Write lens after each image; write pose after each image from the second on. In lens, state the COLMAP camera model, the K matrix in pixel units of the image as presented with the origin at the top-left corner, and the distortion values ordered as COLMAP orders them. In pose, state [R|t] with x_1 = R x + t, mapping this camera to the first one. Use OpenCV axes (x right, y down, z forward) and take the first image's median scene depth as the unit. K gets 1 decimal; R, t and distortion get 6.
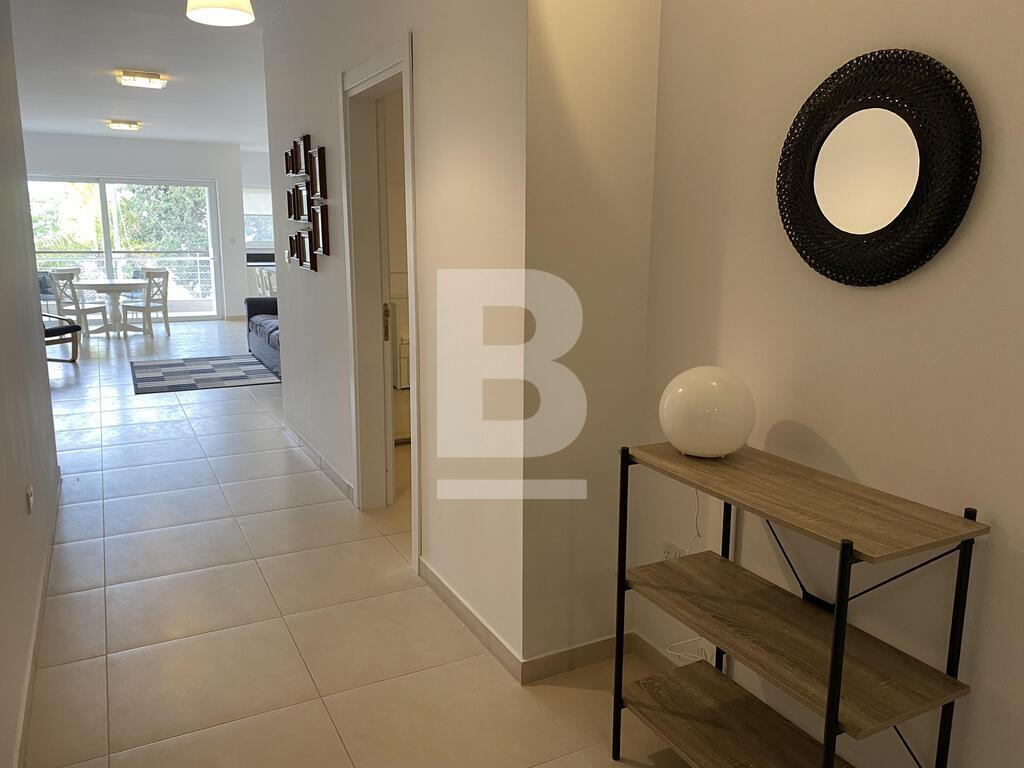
lens RADIAL K [[778.0, 0, 513.7], [0, 778.0, 379.9], [0, 0, 1]] dist [0.048877, -0.053823]
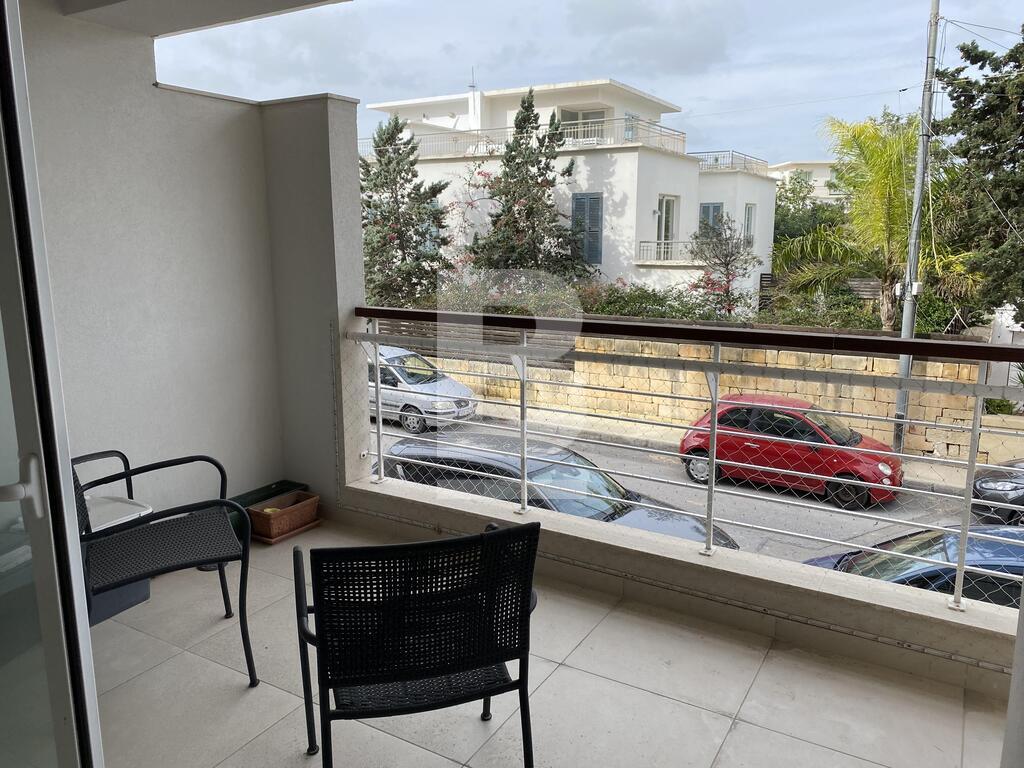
lens RADIAL K [[778.0, 0, 514.5], [0, 778.0, 380.1], [0, 0, 1]] dist [0.048877, -0.053823]
pose [[0.524264, 0.148669, -0.838478, -0.412094], [-0.146217, 0.985734, 0.083356, -0.209279], [0.838909, 0.078899, 0.538523, 1.100192]]
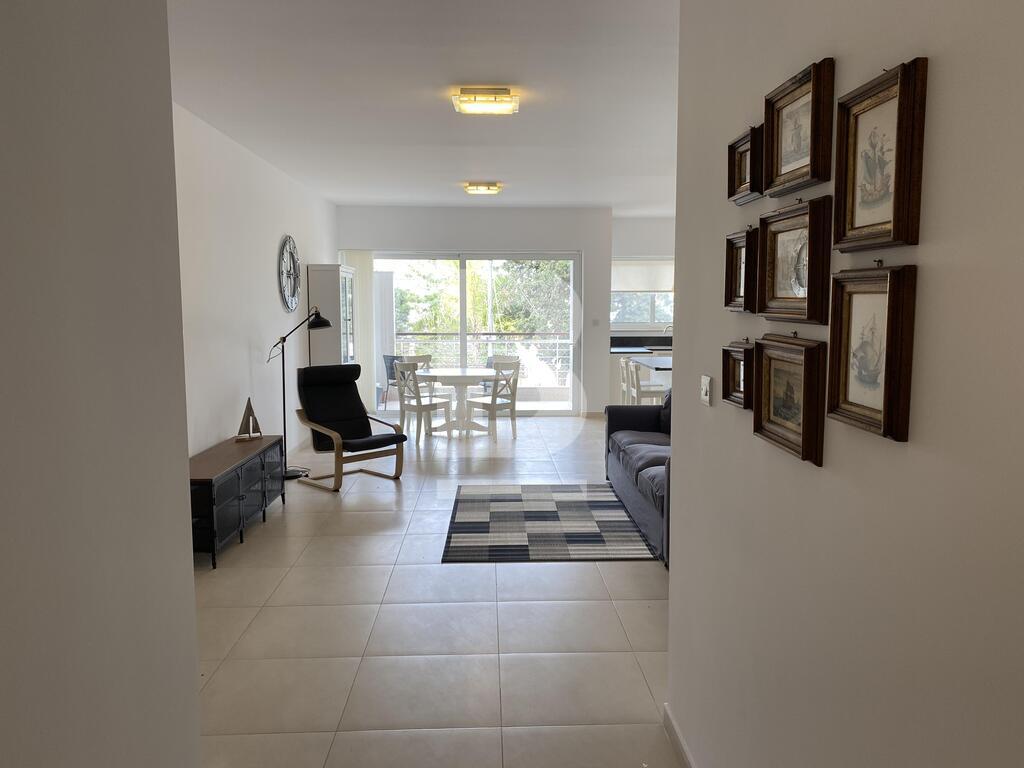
lens RADIAL K [[778.0, 0, 519.6], [0, 778.0, 388.5], [0, 0, 1]] dist [0.048877, -0.053823]
pose [[0.905499, 0.040167, -0.422443, -0.092463], [-0.073933, 0.995217, -0.063847, -0.056887], [0.417858, 0.089045, 0.904138, 0.258733]]
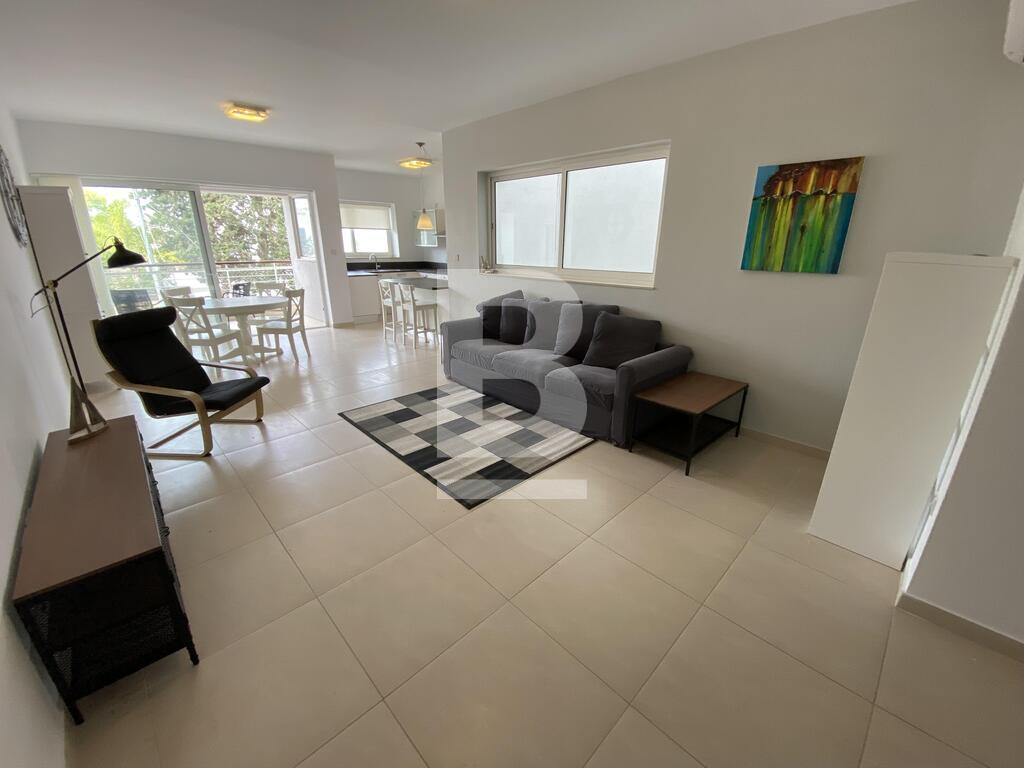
lens RADIAL K [[412.9, 0, 517.0], [0, 412.9, 383.5], [0, 0, 1]] dist [-0.000786, -0.010779]
pose [[0.955148, -0.093612, 0.280943, -0.334229], [0.051457, 0.986753, 0.153851, -0.085701], [-0.291624, -0.132494, 0.947312, 0.423319]]
